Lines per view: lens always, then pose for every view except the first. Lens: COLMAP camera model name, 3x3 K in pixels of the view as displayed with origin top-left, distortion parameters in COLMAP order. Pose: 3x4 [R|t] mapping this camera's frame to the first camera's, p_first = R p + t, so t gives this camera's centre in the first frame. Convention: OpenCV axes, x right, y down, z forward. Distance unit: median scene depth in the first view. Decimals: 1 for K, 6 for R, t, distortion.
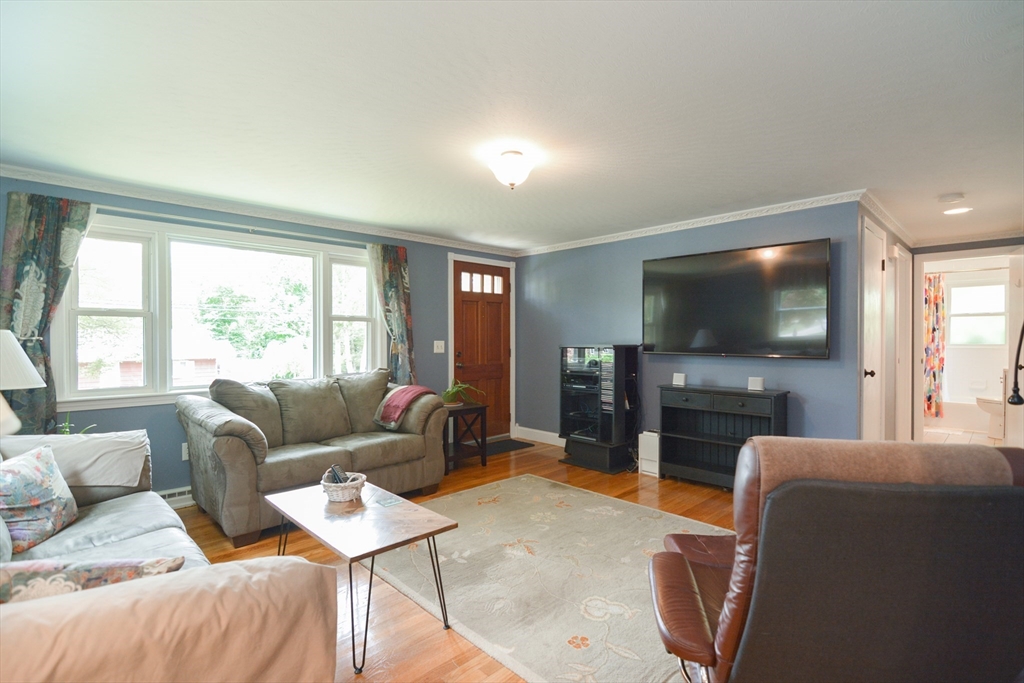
lens RADIAL K [[489.0, 0, 512.5], [0, 489.0, 344.6], [0, 0, 1]] dist [-0.003953, -0.007637]
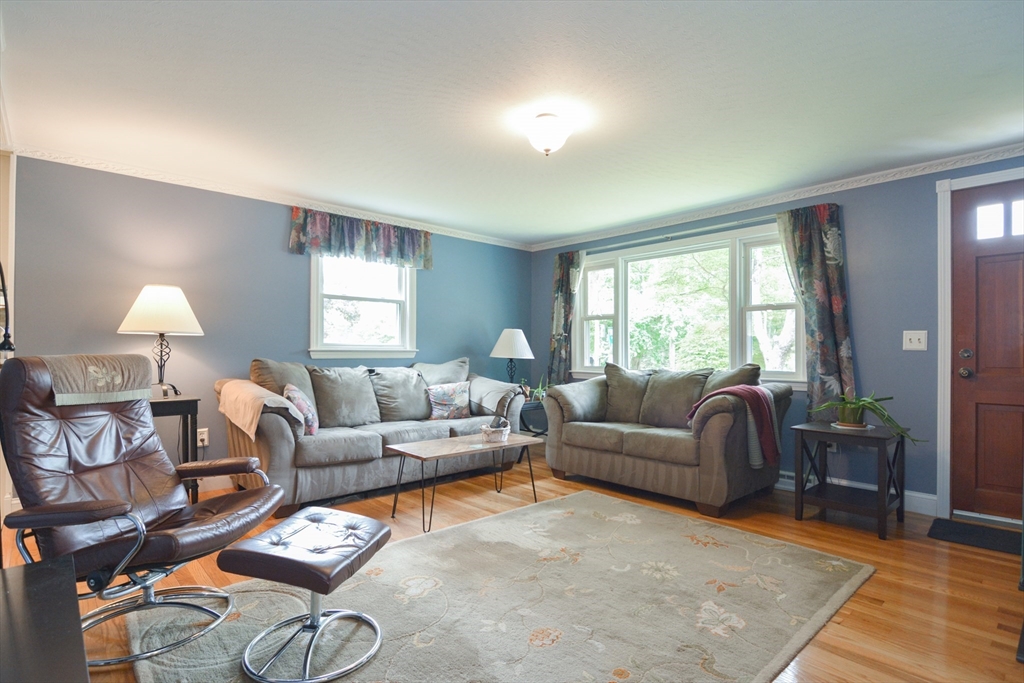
lens RADIAL K [[518.0, 0, 522.4], [0, 518.0, 349.0], [0, 0, 1]] dist [-0.006442, -0.001233]
pose [[-0.034278, -0.000462, -0.999412, 0.629241], [-0.017212, 0.999852, 0.000128, 0.029404], [0.999264, 0.017207, -0.034281, 0.635107]]
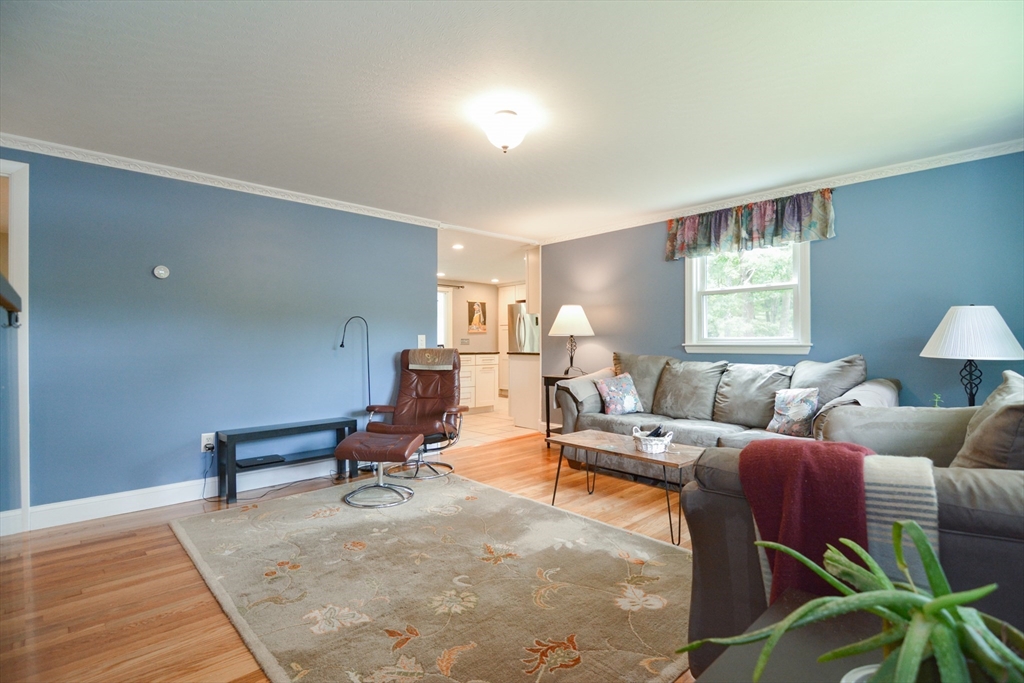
lens RADIAL K [[489.0, 0, 518.5], [0, 489.0, 342.9], [0, 0, 1]] dist [-0.003953, -0.007637]
pose [[-0.999875, 0.007193, 0.014098, -0.020980], [0.007367, 0.999897, 0.012310, 0.018581], [-0.014008, 0.012413, -0.999825, 1.235347]]
